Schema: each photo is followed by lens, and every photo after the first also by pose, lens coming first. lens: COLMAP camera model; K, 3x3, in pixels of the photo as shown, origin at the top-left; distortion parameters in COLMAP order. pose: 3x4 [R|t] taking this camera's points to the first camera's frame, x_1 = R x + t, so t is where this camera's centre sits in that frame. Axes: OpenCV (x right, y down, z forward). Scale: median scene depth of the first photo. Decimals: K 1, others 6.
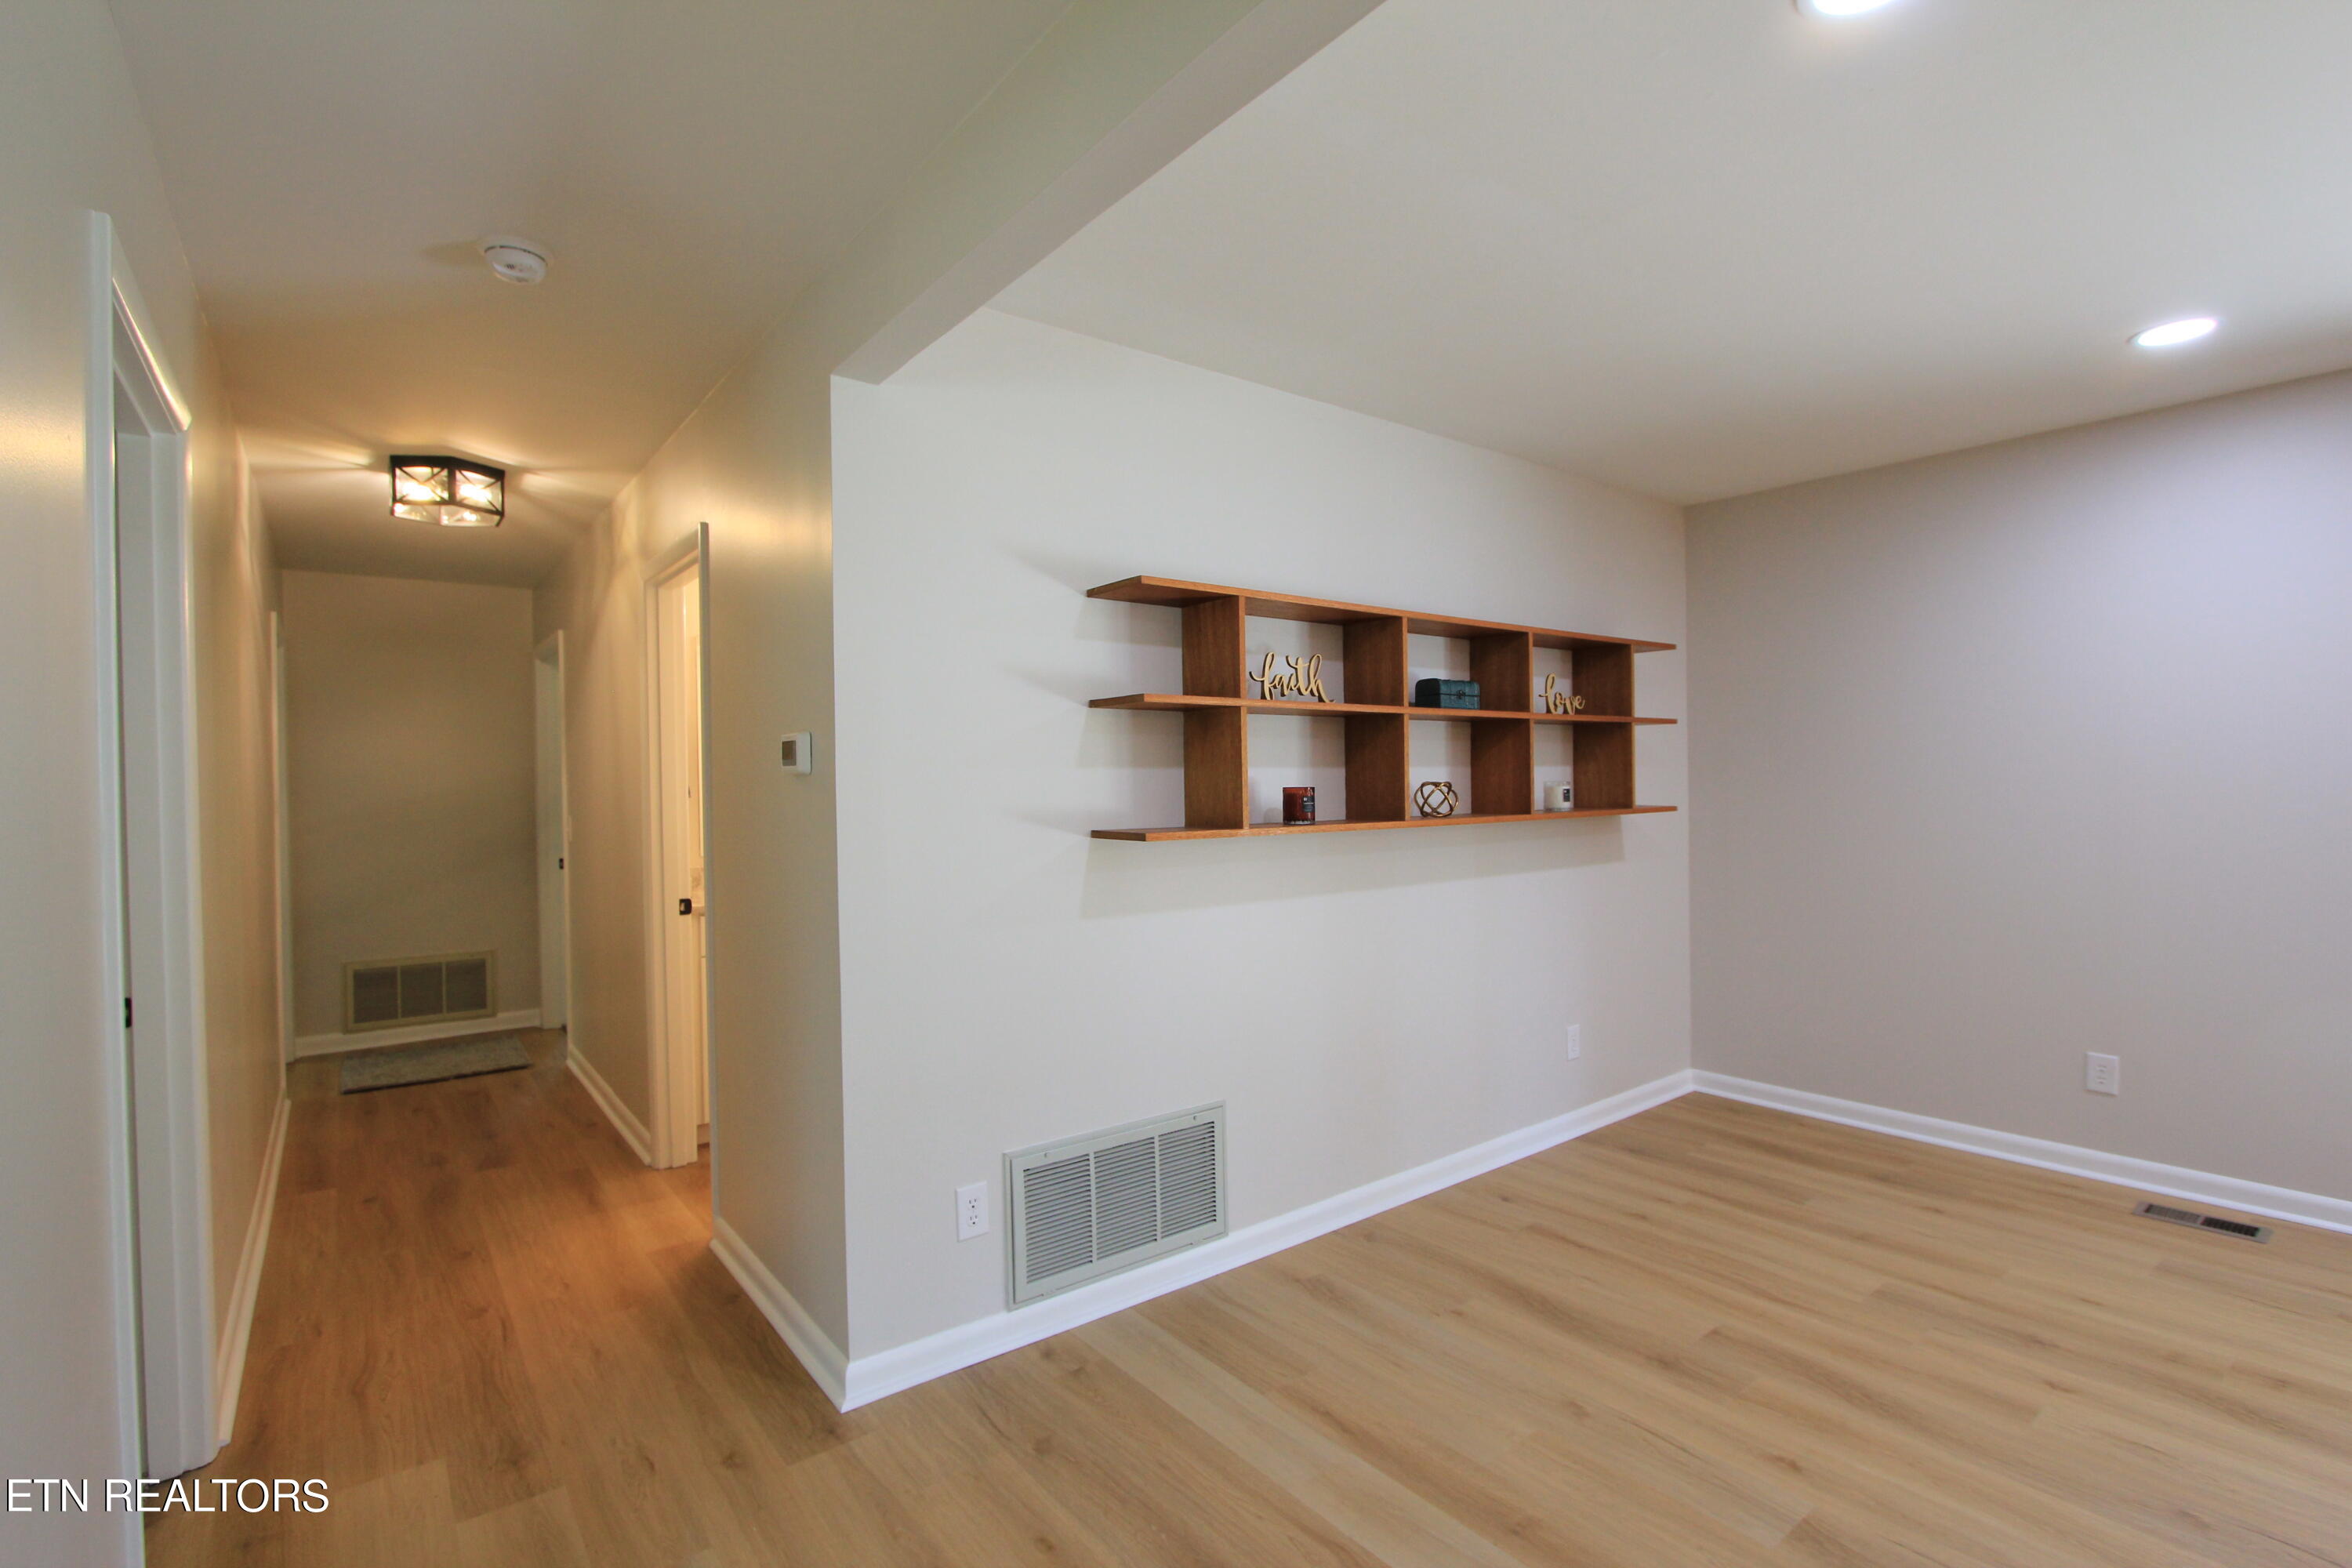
lens RADIAL K [[1083.5, 0, 1180.7], [0, 1083.5, 779.7], [0, 0, 1]] dist [-0.022376, 0.004755]
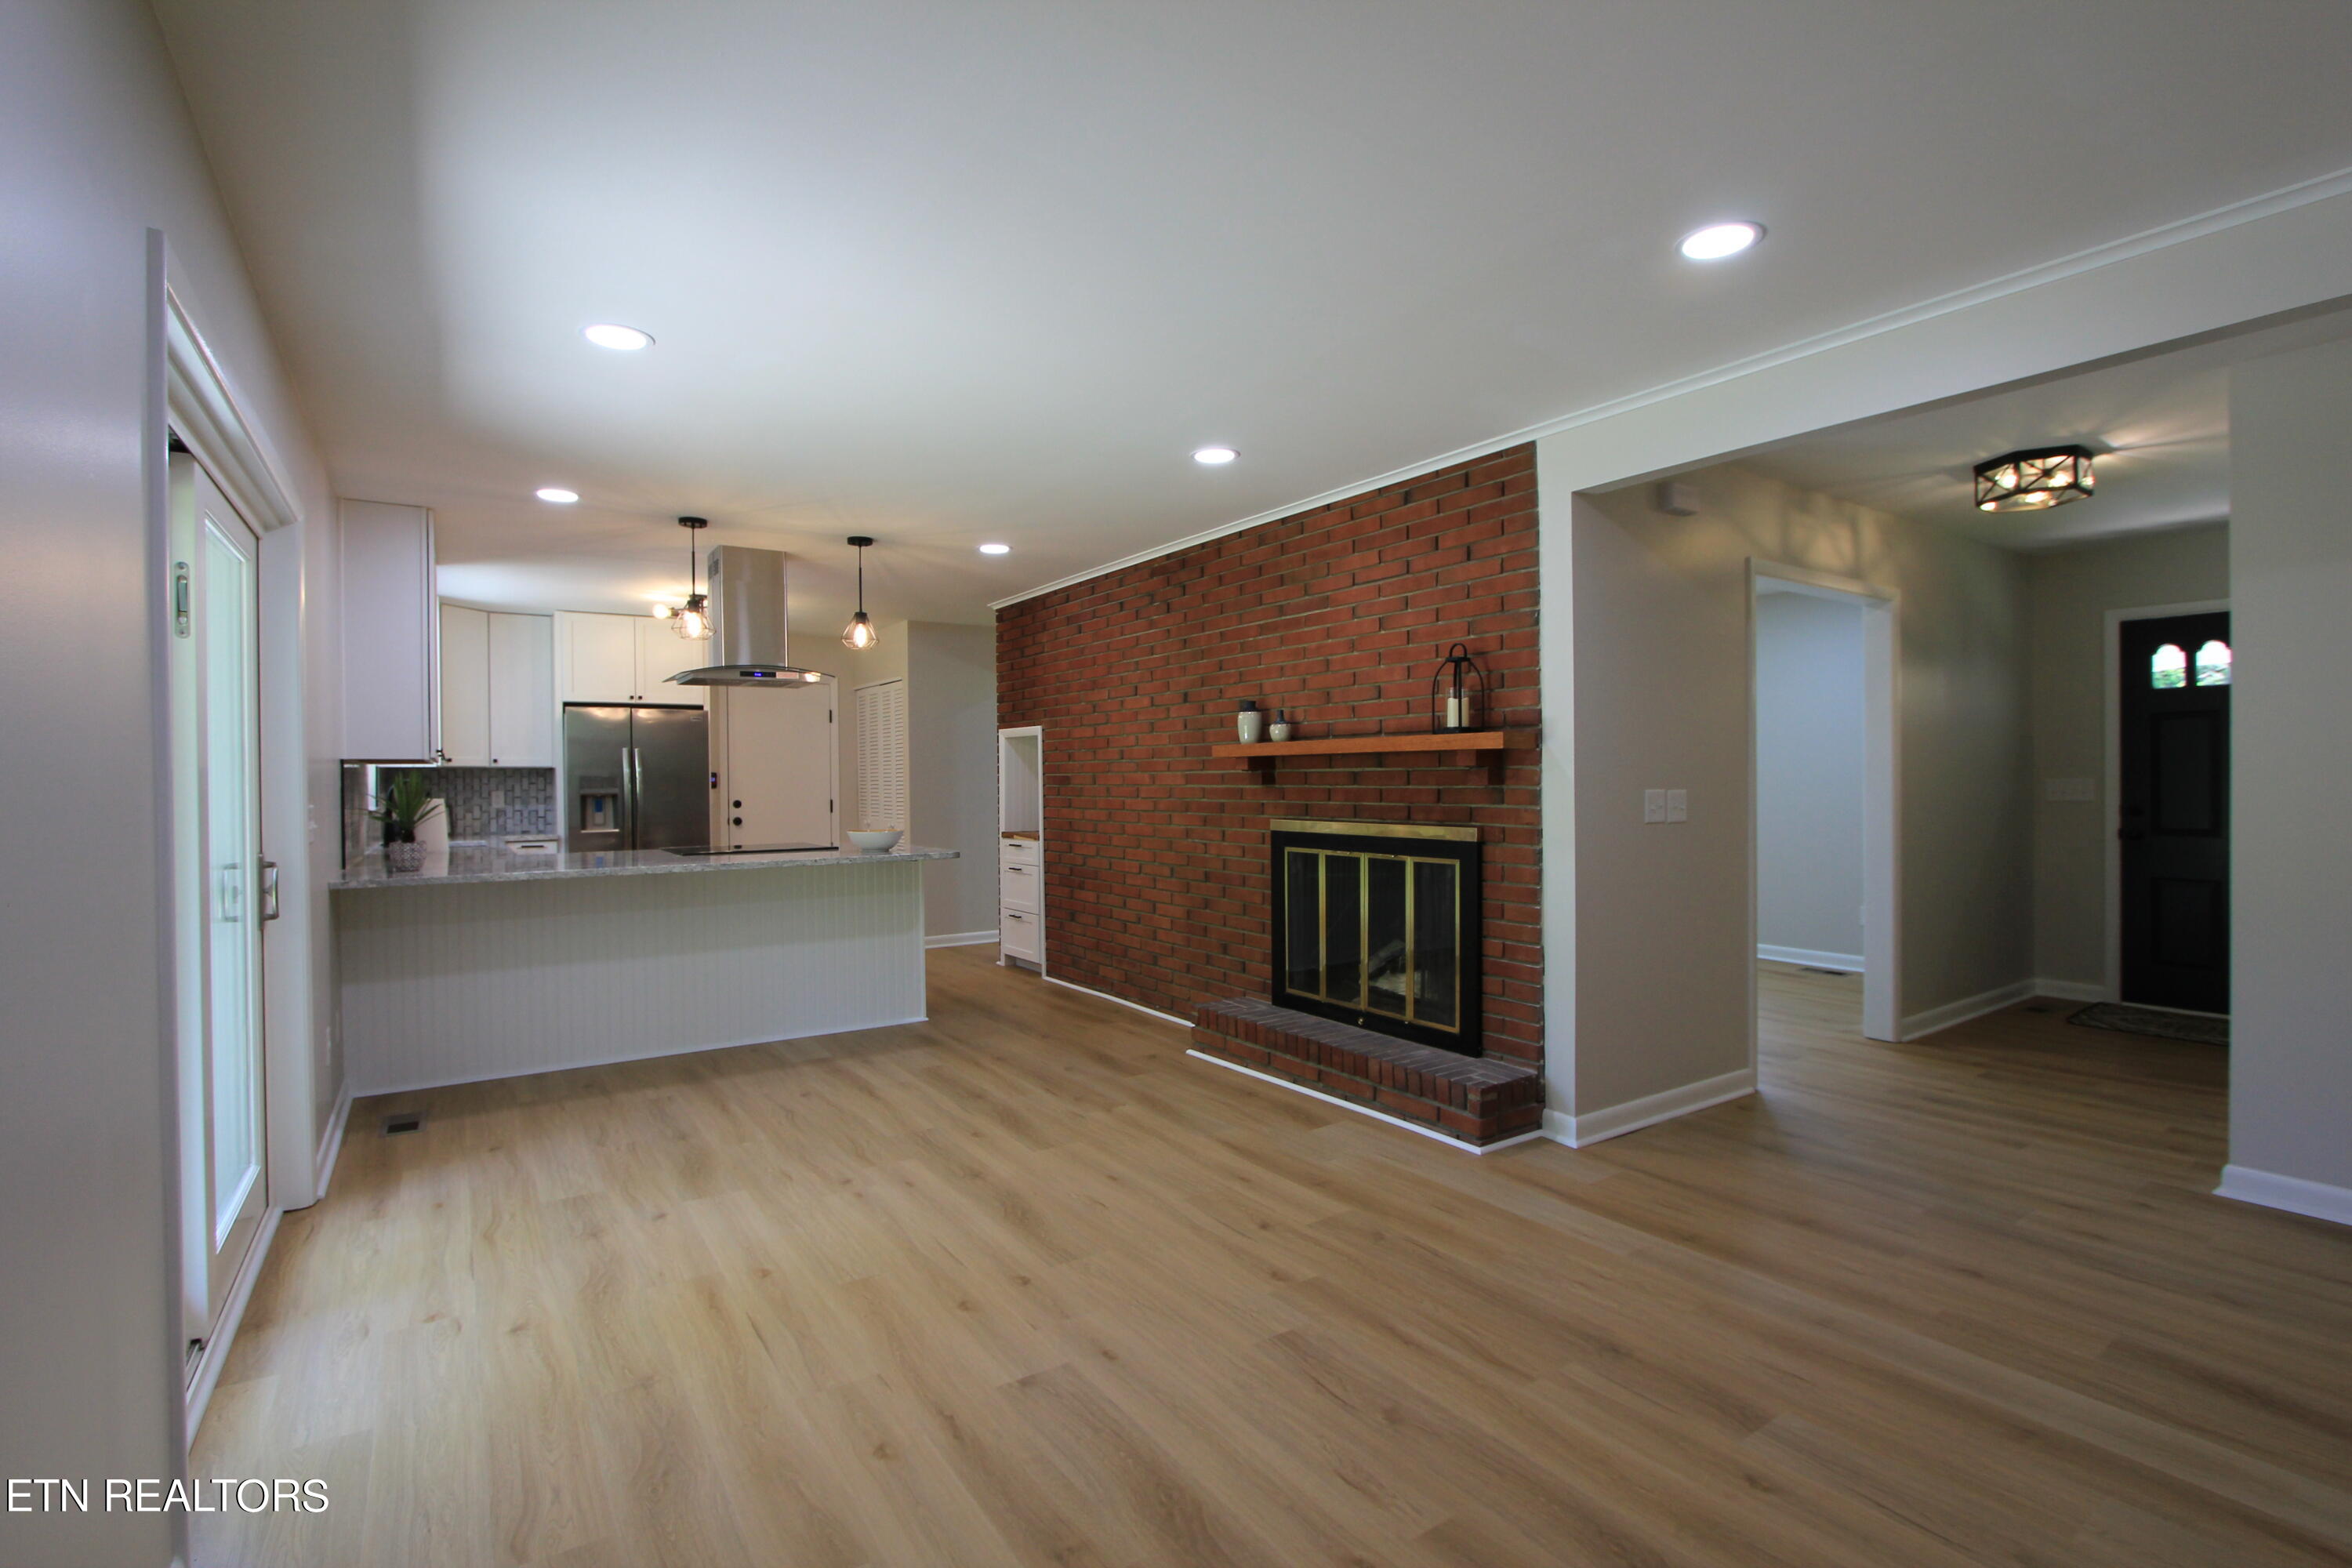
lens RADIAL K [[1083.5, 0, 1171.5], [0, 1083.5, 786.9], [0, 0, 1]] dist [-0.022376, 0.004755]
pose [[-0.997480, 0.021507, 0.067604, 0.732788], [0.022372, 0.999677, 0.012073, 0.013688], [-0.067322, 0.013555, -0.997639, 1.429004]]
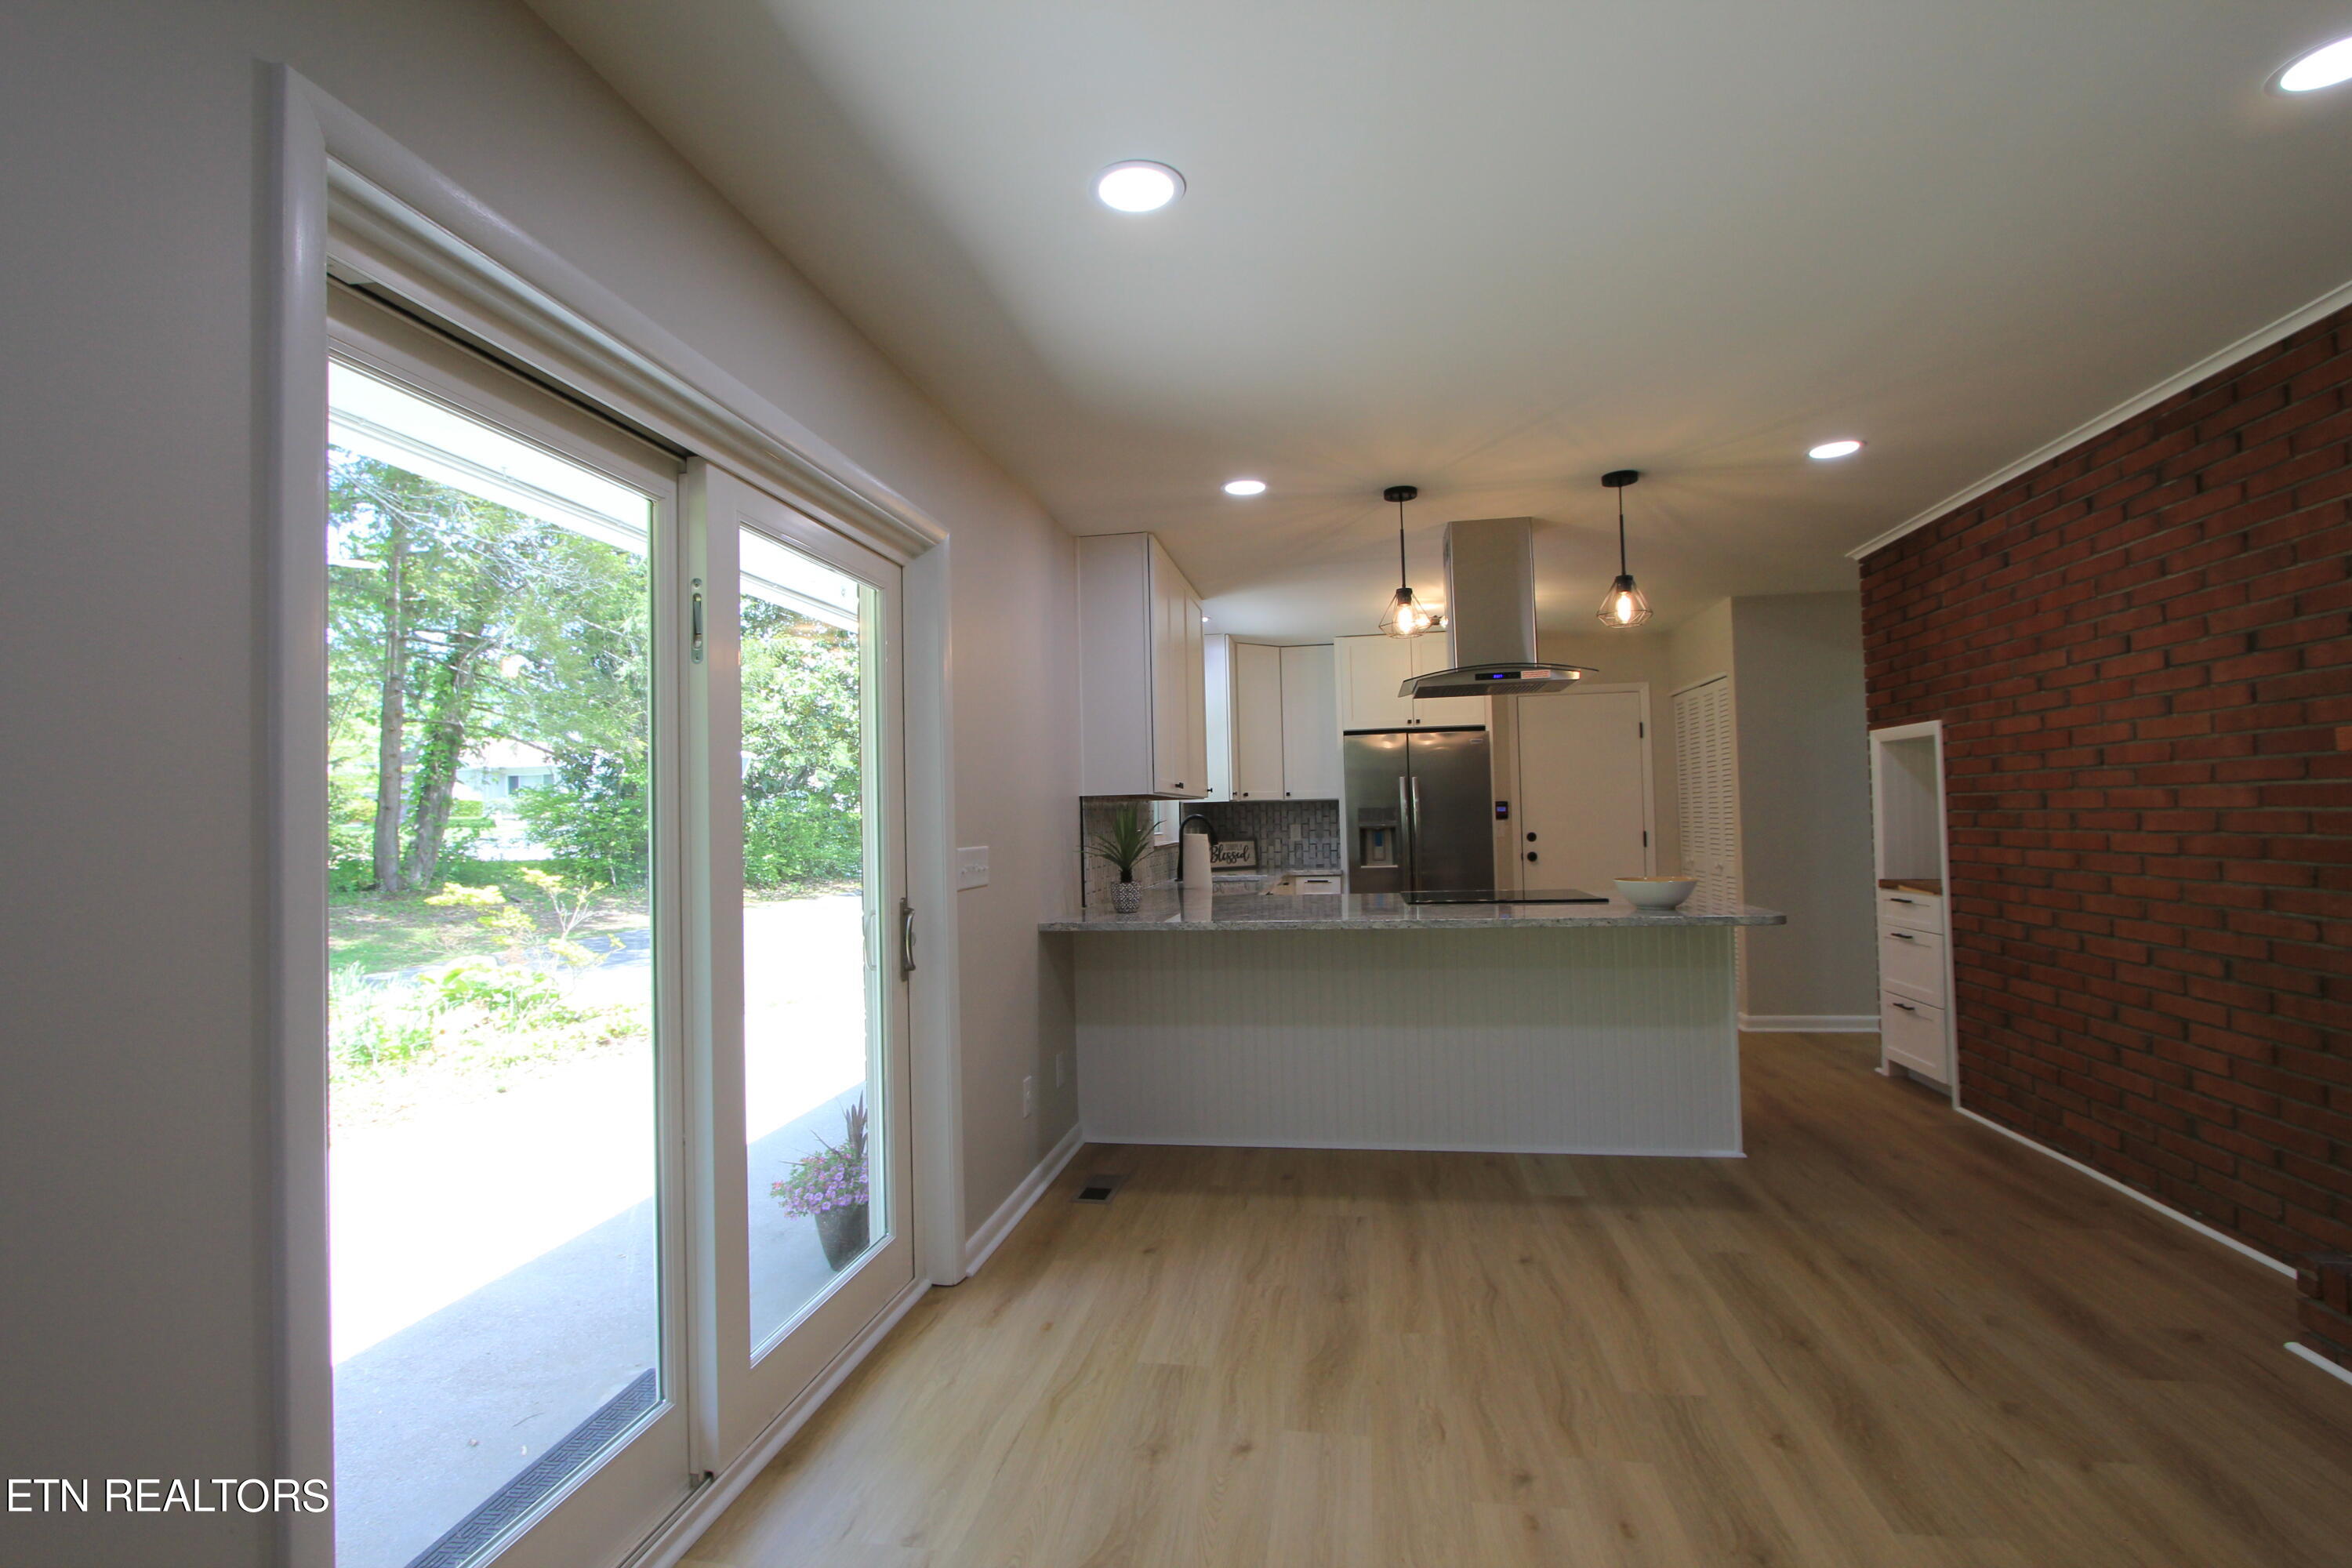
lens RADIAL K [[1083.5, 0, 1176.2], [0, 1083.5, 788.5], [0, 0, 1]] dist [-0.022376, 0.004755]
pose [[-0.675491, 0.050680, 0.735625, 0.789710], [0.036356, 0.998711, -0.035422, 0.014550], [-0.736472, 0.002817, -0.676463, 0.915867]]
